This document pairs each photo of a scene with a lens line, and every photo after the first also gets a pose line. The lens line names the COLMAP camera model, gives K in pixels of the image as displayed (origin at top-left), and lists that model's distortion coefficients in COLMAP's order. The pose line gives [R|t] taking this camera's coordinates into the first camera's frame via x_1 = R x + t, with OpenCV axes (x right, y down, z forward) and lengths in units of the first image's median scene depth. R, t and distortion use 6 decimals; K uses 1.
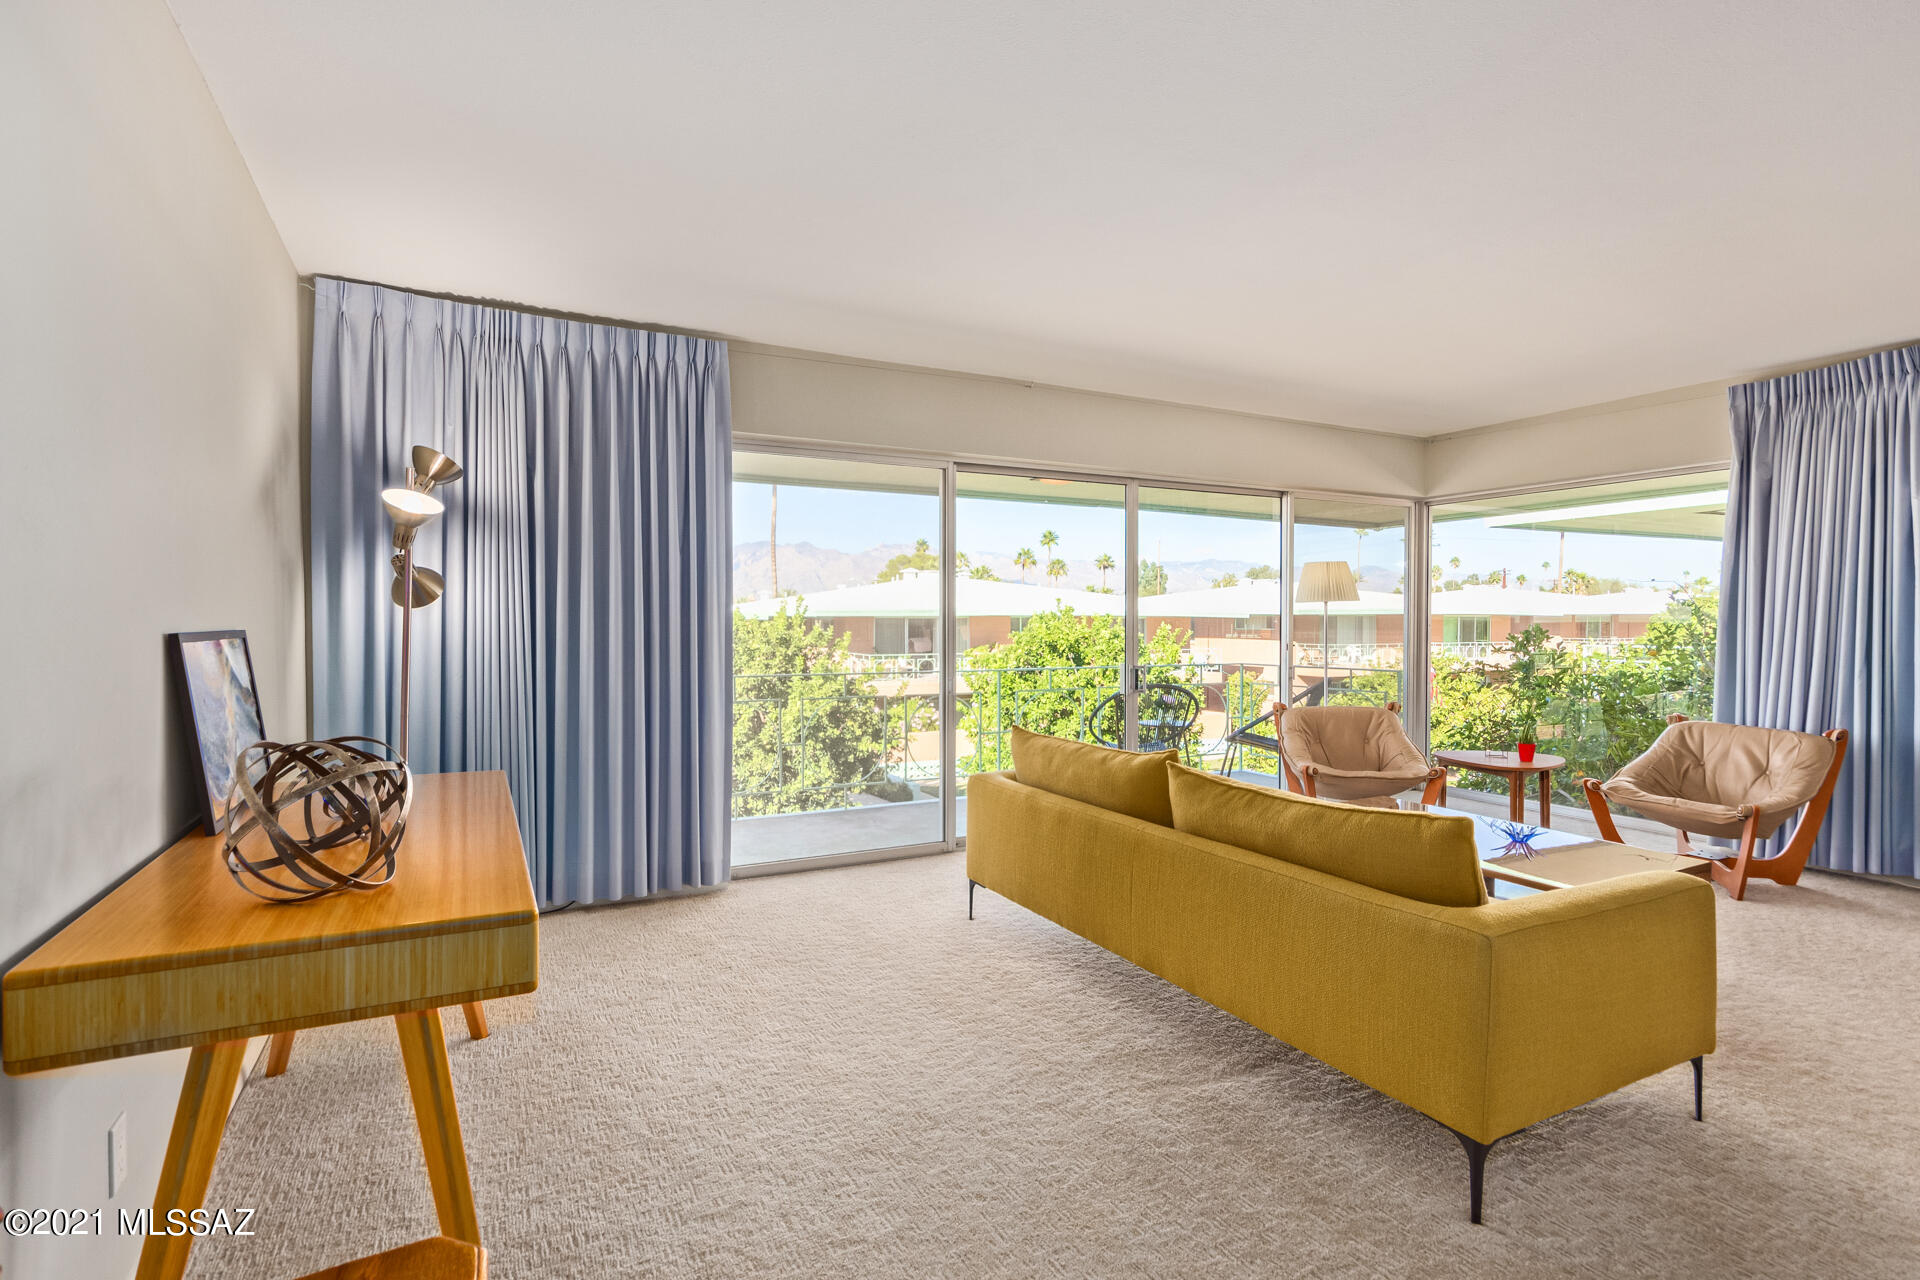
lens RADIAL K [[954.7, 0, 957.1], [0, 954.7, 642.6], [0, 0, 1]] dist [0.006110, 0.000699]
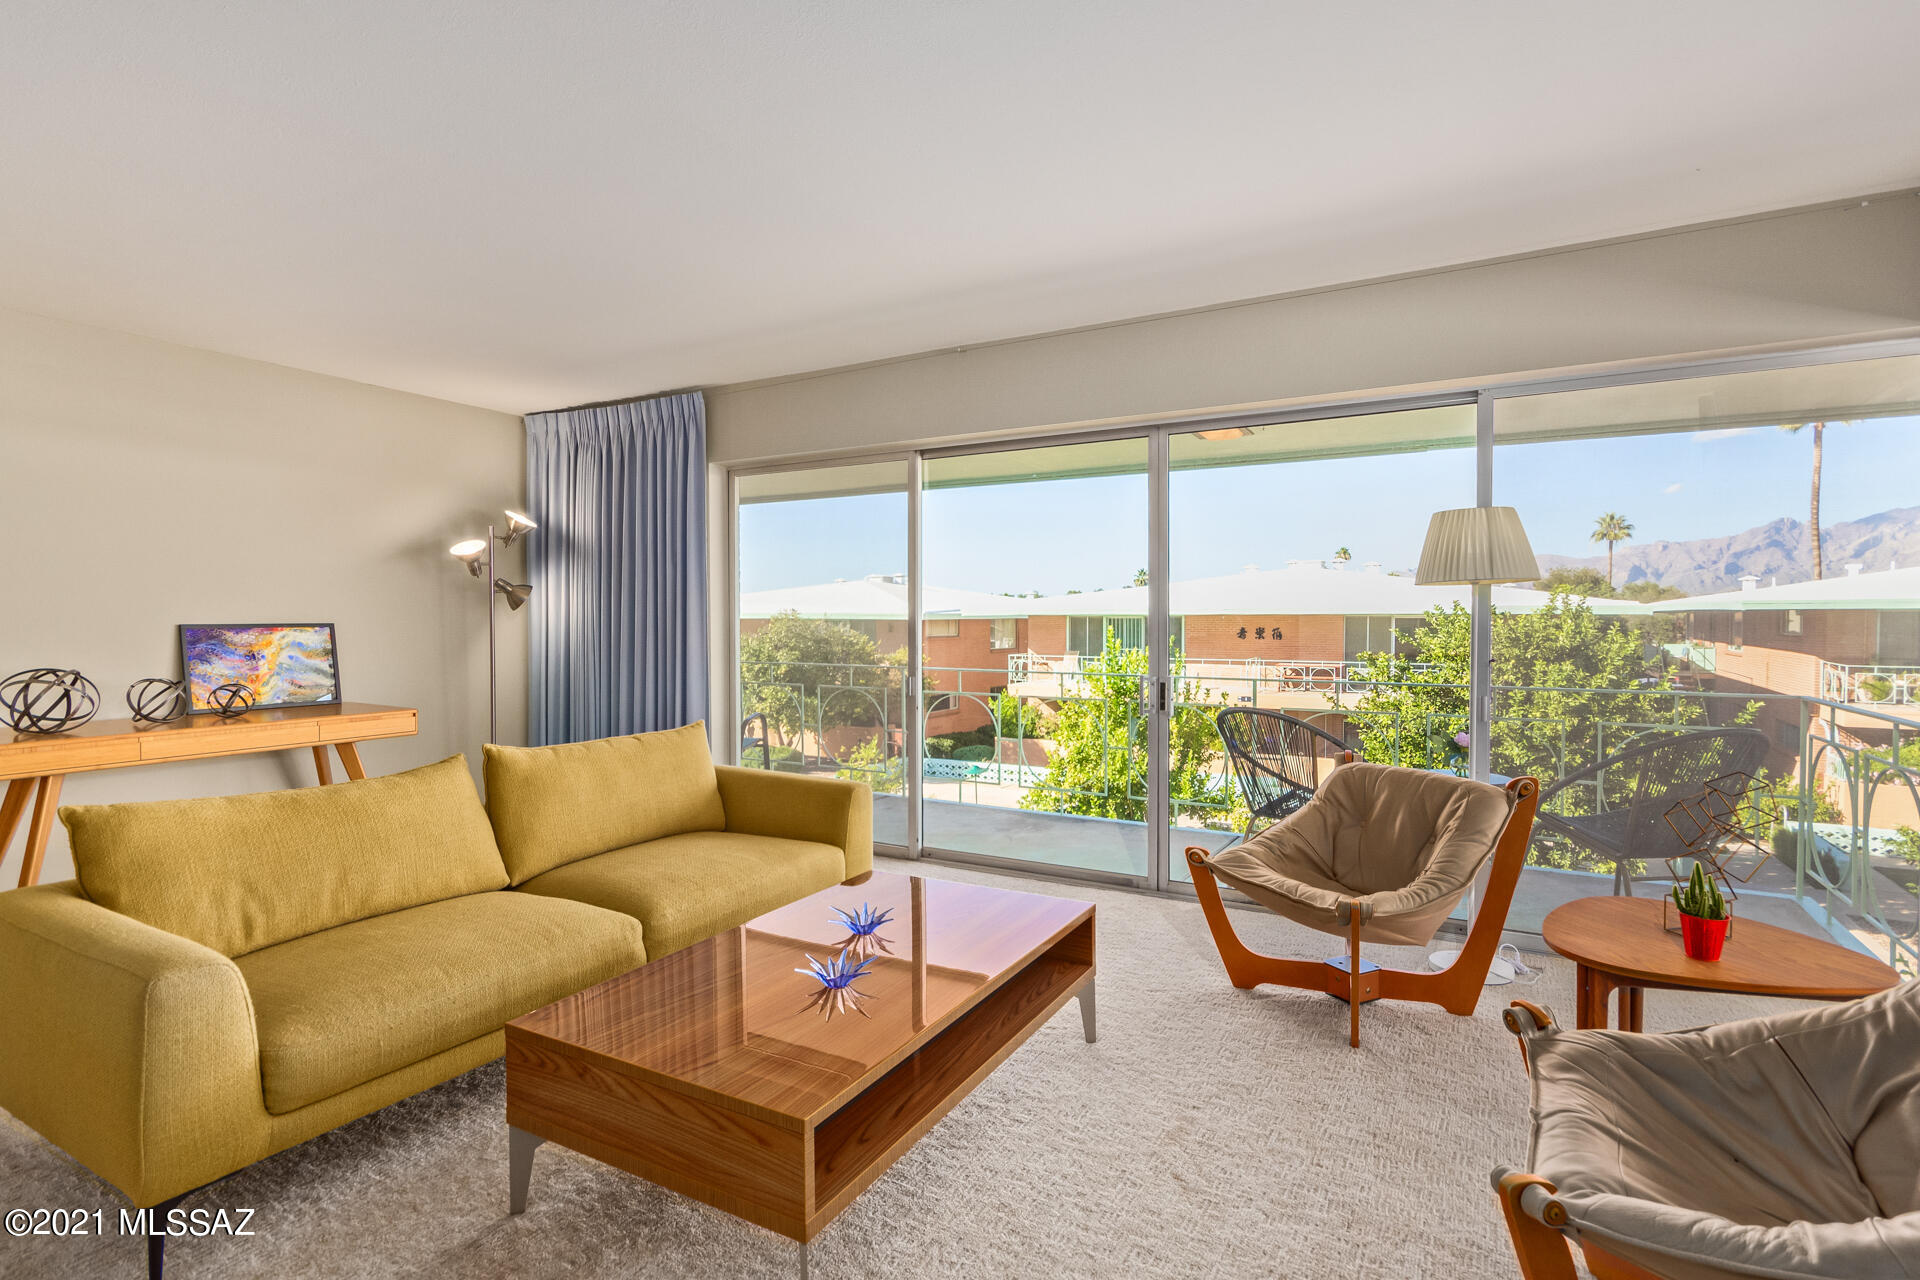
lens RADIAL K [[910.4, 0, 950.2], [0, 910.4, 649.9], [0, 0, 1]] dist [0.005673, 0.000955]
pose [[0.519817, 0.028269, -0.853810, 0.690270], [-0.016278, 0.999599, 0.023185, -0.011620], [0.854122, 0.001846, 0.520069, 0.494799]]
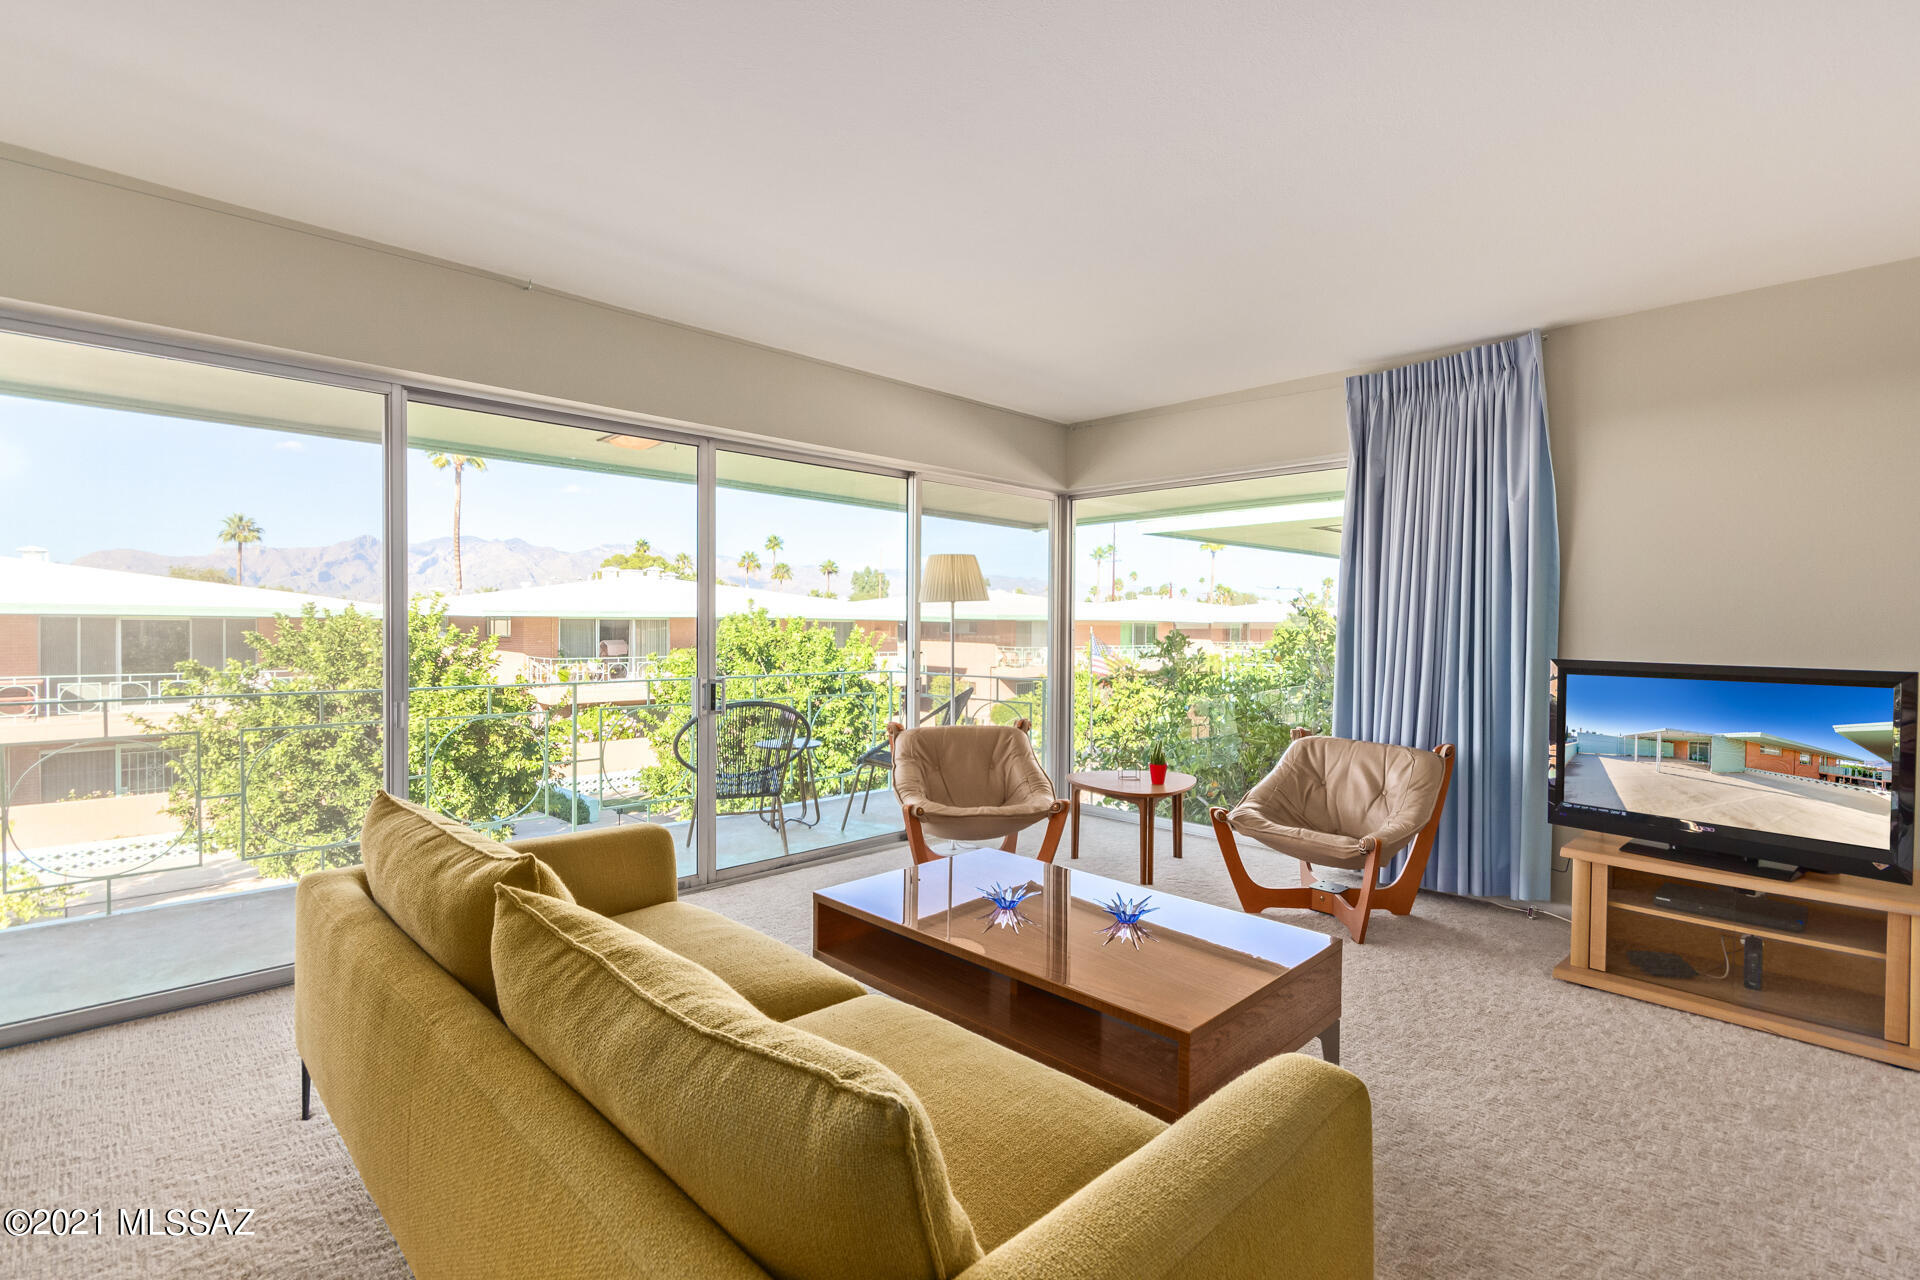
lens RADIAL K [[910.4, 0, 964.6], [0, 910.4, 641.7], [0, 0, 1]] dist [0.005673, 0.000955]
pose [[0.956160, 0.002405, 0.292835, 0.162140], [-0.001387, 0.999992, -0.003684, -0.004265], [-0.292841, 0.003116, 0.956156, 0.223269]]
